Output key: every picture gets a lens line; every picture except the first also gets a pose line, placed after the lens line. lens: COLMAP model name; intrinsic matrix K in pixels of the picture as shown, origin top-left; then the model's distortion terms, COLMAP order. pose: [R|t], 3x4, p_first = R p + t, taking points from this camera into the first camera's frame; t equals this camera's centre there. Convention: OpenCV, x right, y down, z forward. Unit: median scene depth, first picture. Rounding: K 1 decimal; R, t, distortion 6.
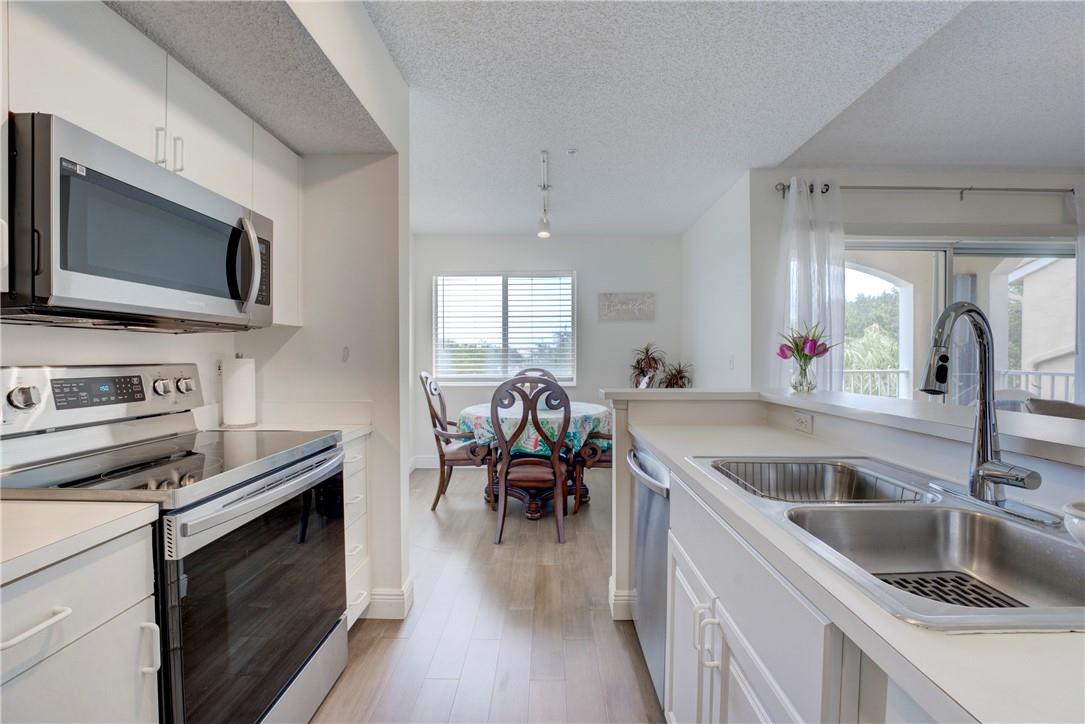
lens RADIAL K [[441.0, 0, 554.2], [0, 441.0, 357.2], [0, 0, 1]] dist [-0.000354, 0.000077]
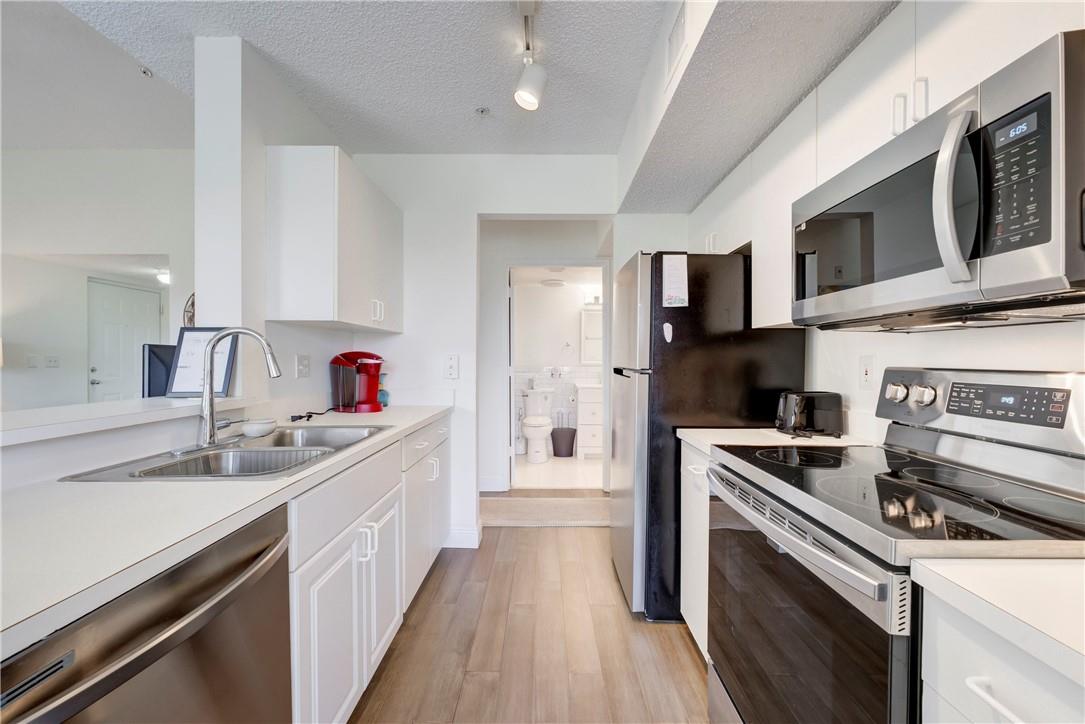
lens RADIAL K [[441.0, 0, 543.1], [0, 441.0, 361.7], [0, 0, 1]] dist [-0.000354, 0.000077]
pose [[-0.999709, -0.000012, 0.024136, -0.214551], [0.000265, 0.999934, 0.011449, -0.007562], [-0.024134, 0.011452, -0.999643, 1.863703]]
